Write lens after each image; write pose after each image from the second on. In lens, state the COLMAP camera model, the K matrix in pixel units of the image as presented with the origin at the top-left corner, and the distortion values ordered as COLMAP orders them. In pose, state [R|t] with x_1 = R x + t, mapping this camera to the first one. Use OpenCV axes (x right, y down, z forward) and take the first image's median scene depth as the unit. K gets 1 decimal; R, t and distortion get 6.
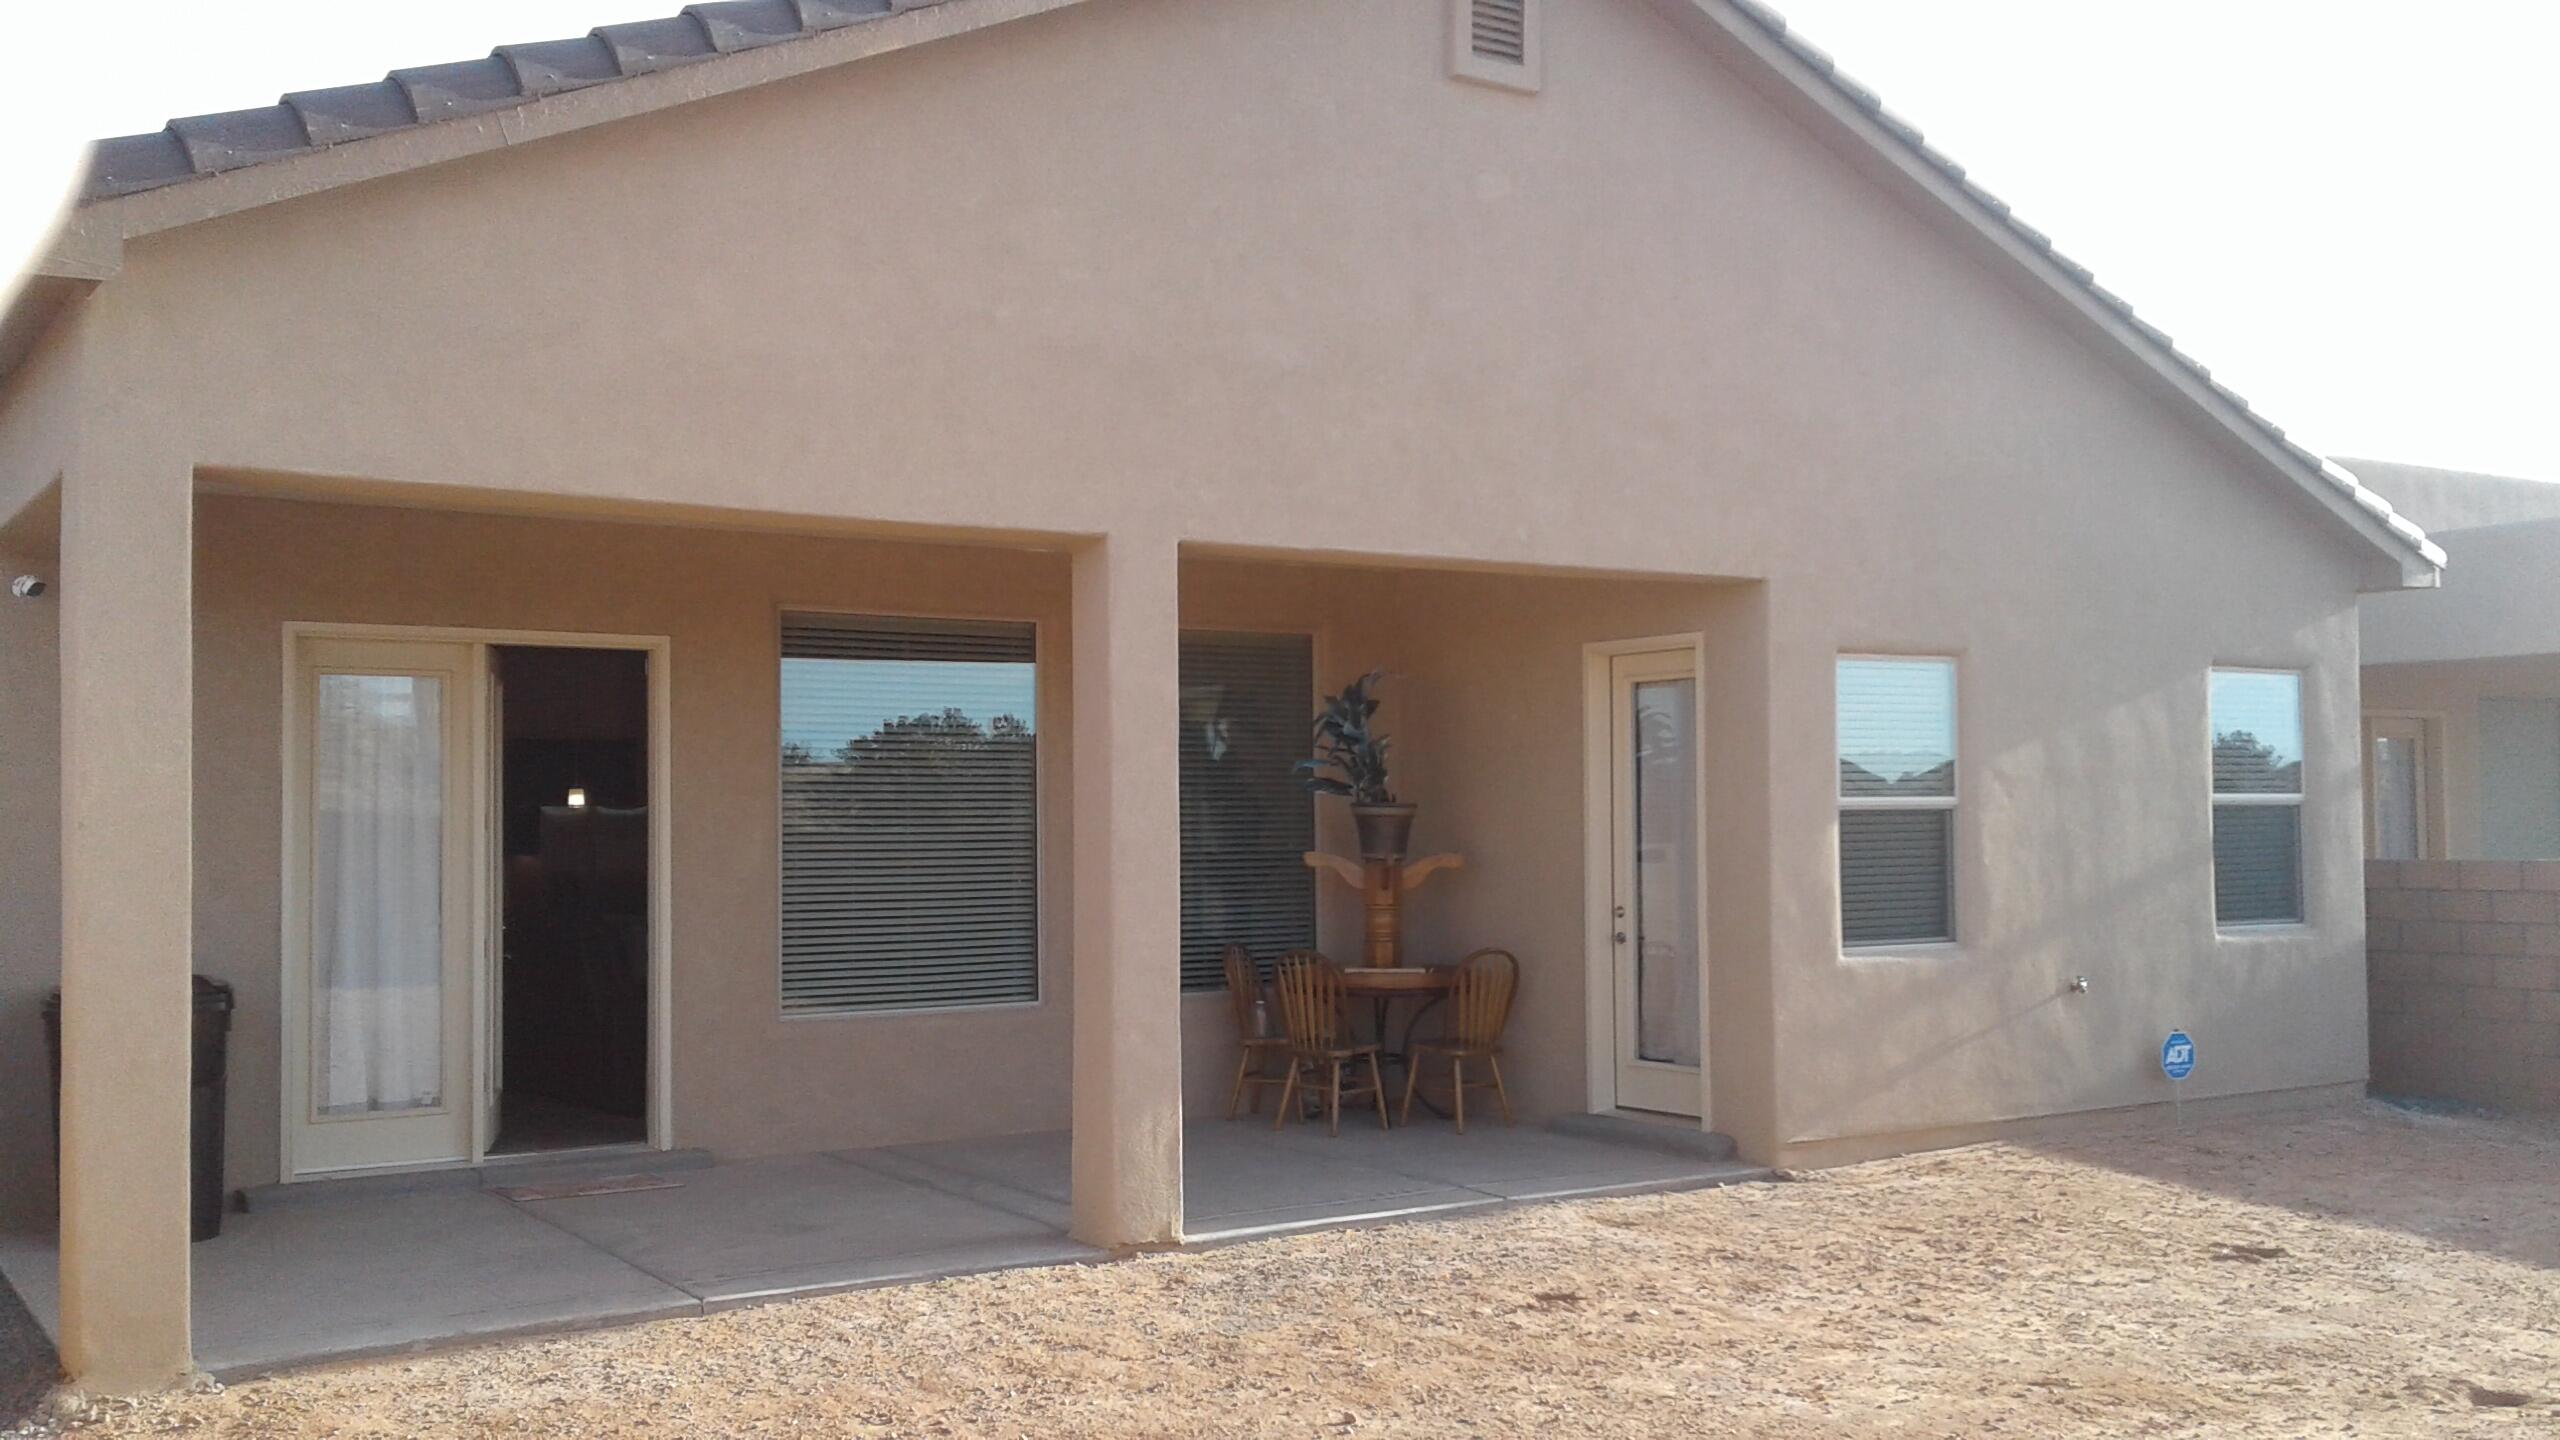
lens RADIAL K [[2307.6, 0, 1287.1], [0, 2307.6, 704.3], [0, 0, 1]] dist [0.089634, -0.128085]
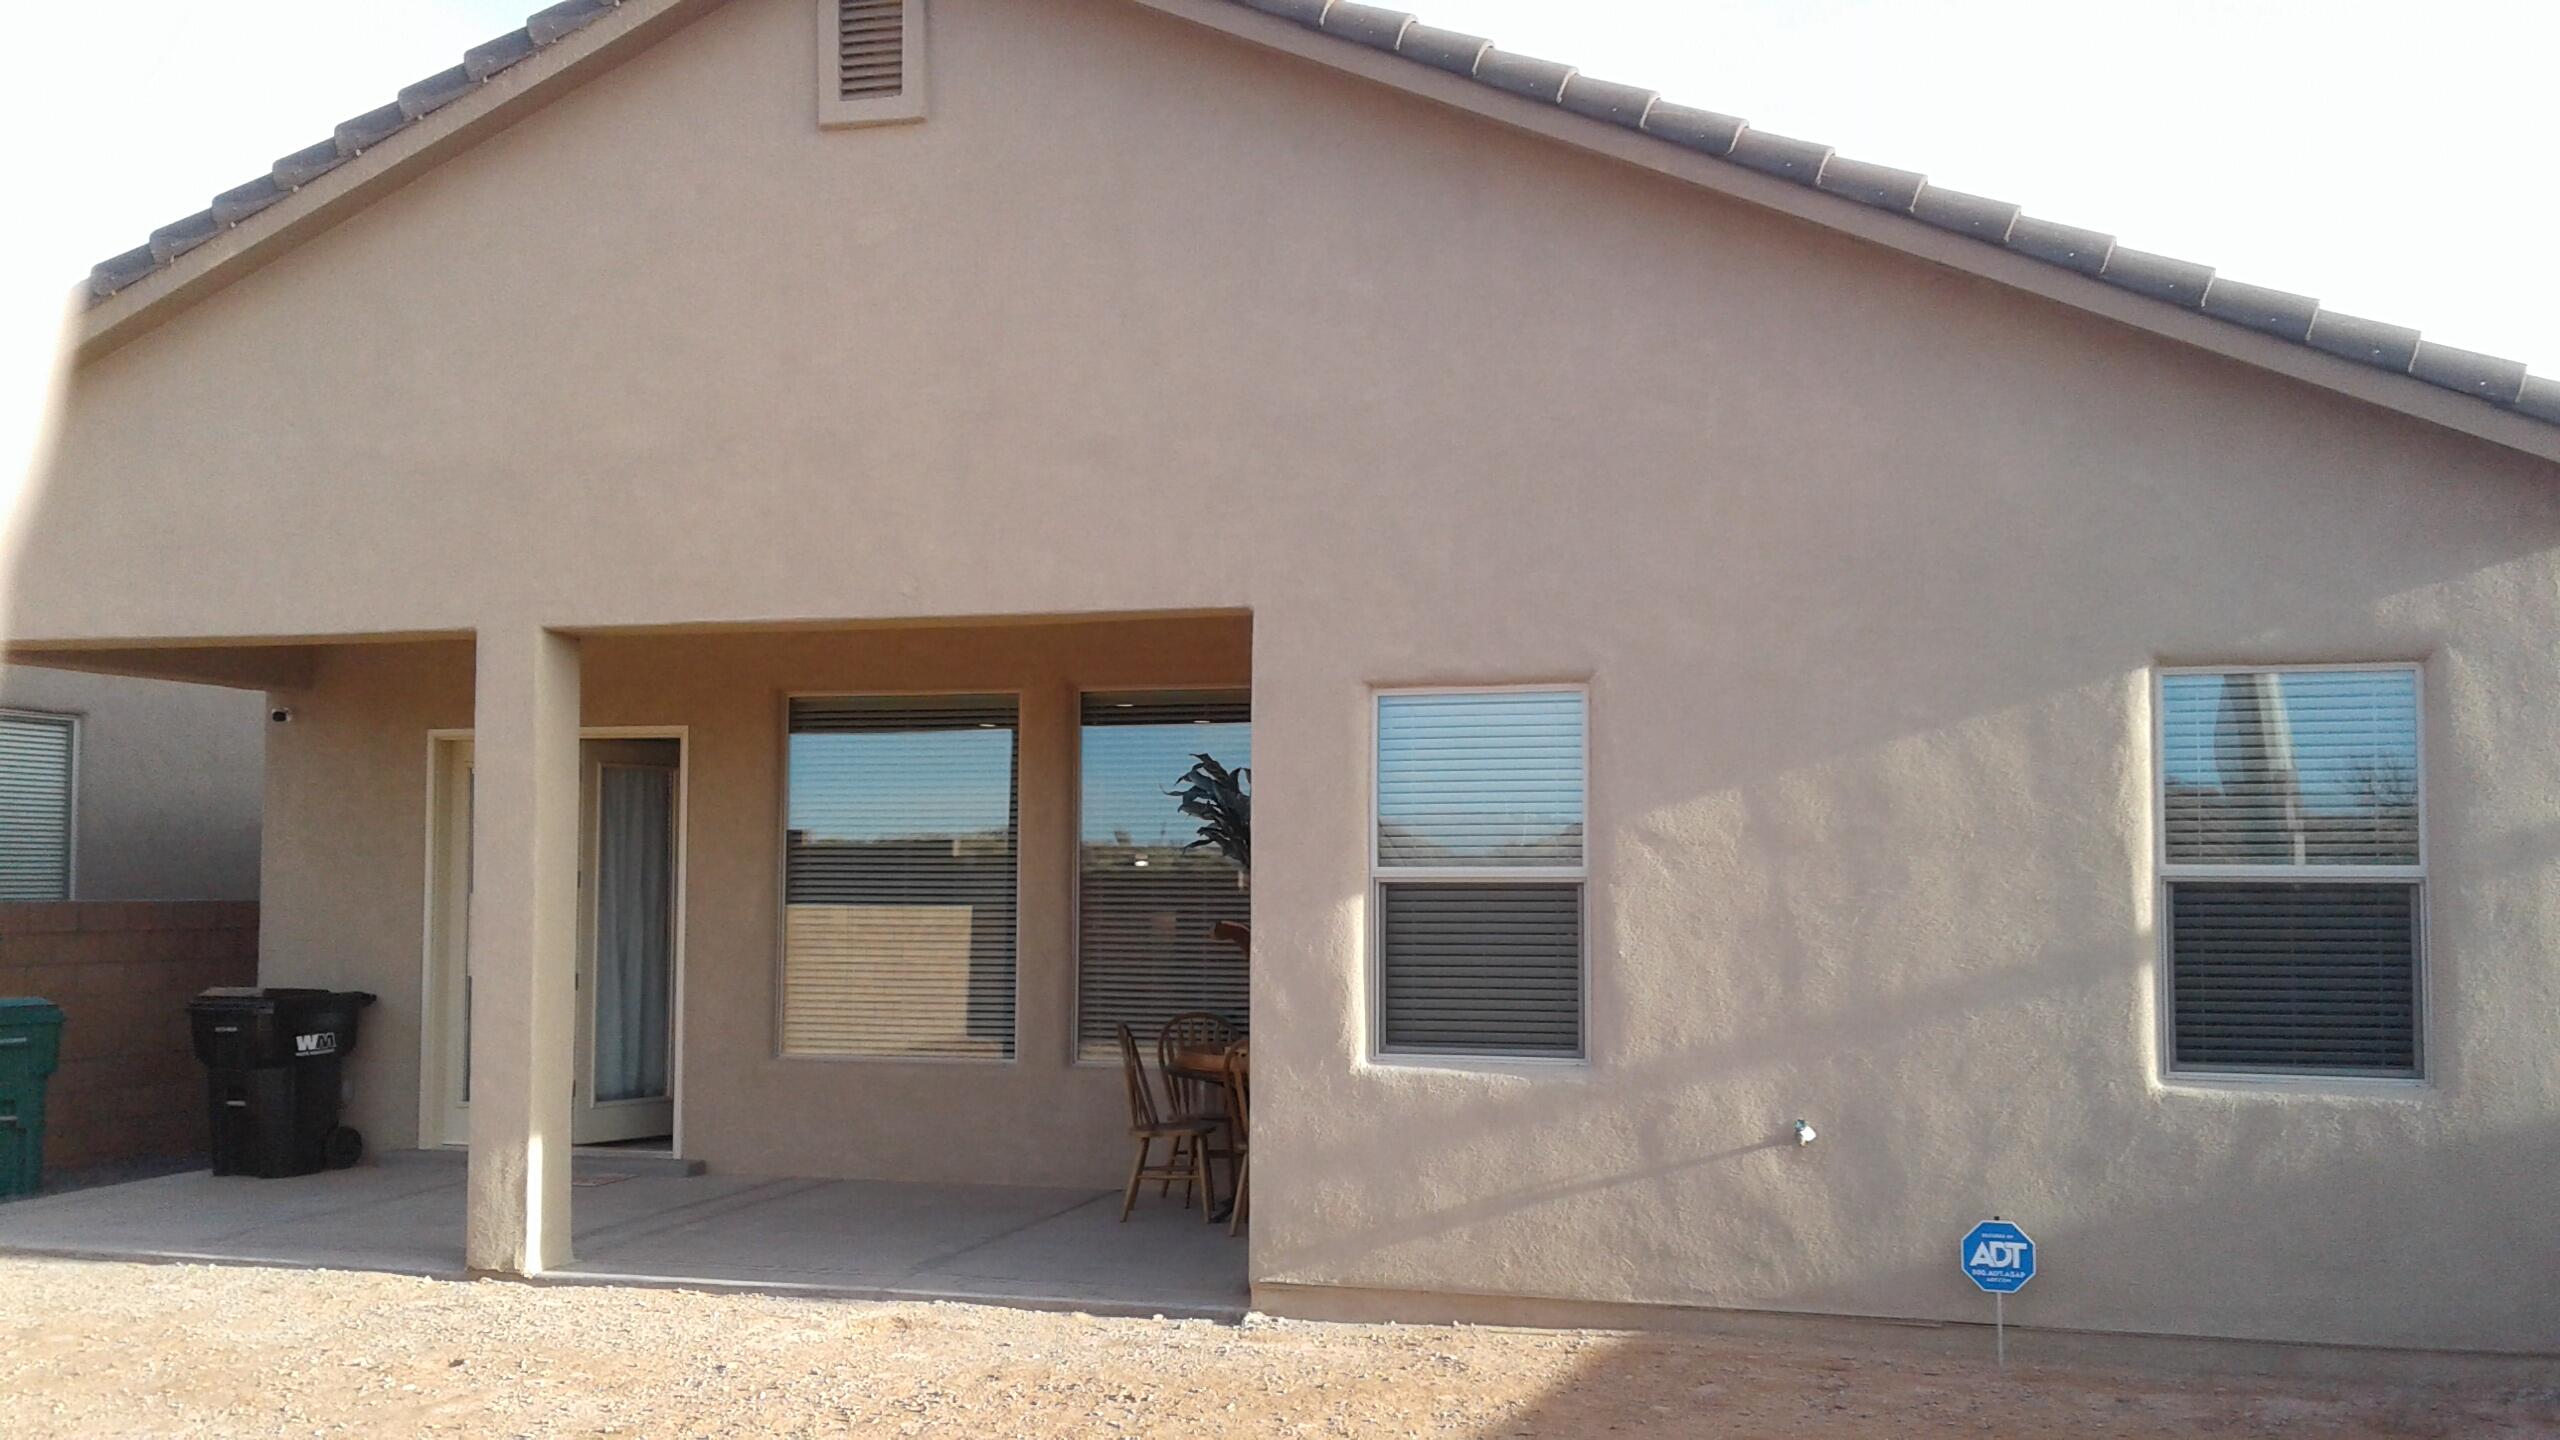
lens RADIAL K [[2307.6, 0, 1294.3], [0, 2307.6, 733.2], [0, 0, 1]] dist [0.089634, -0.128085]
pose [[0.658081, -0.037755, -0.752000, 0.794273], [0.027068, 0.999283, -0.026483, 0.013638], [0.752460, -0.002927, 0.658631, 0.429589]]
